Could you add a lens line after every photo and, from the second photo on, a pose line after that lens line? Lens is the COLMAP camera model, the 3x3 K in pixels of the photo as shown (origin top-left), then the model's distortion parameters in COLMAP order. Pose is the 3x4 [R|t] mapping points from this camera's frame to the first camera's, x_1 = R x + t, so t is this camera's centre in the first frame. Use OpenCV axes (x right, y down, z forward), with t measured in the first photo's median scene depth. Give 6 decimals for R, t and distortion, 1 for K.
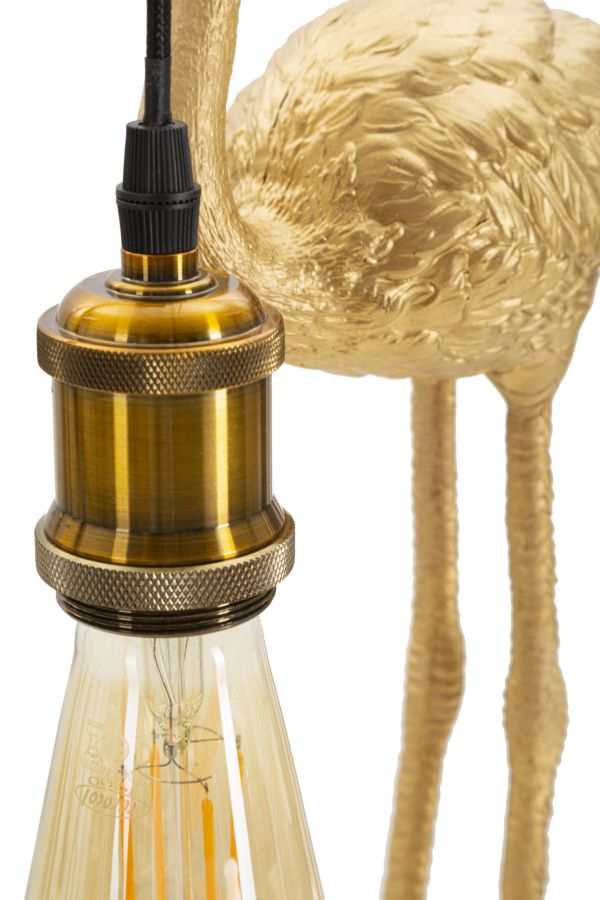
lens RADIAL K [[2683.5, 0, 299.6], [0, 2683.5, 450.4], [0, 0, 1]] dist [-0.075033, 0.000000]
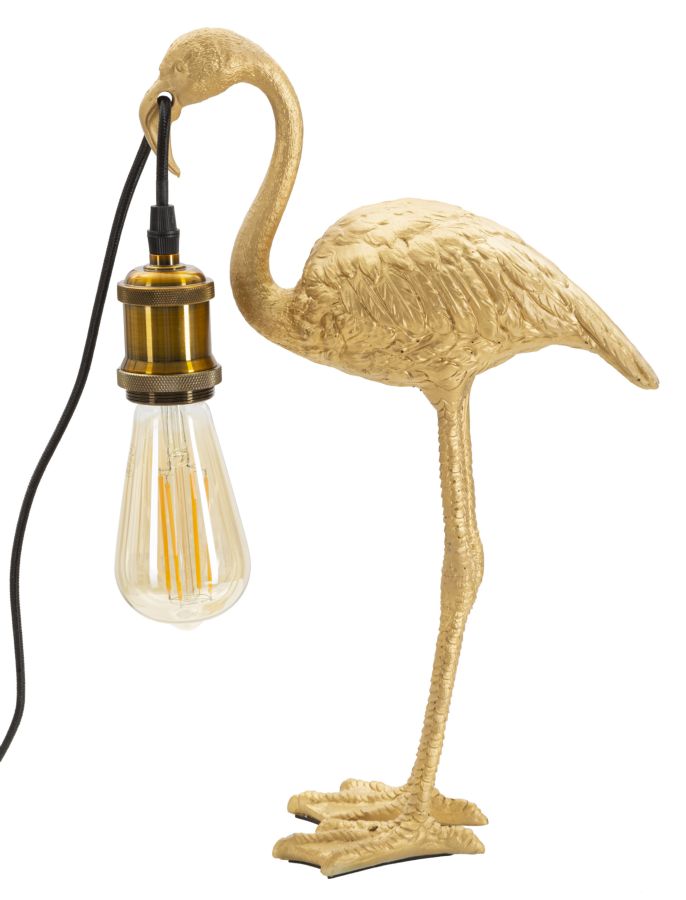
lens RADIAL K [[2840.2, 0, 343.2], [0, 2840.2, 449.5], [0, 0, 1]] dist [-0.166225, 0.000000]
pose [[0.997165, -0.022924, -0.071664, 0.244035], [0.007368, 0.977629, -0.210209, 0.536358], [0.074879, 0.209085, 0.975026, -1.269394]]
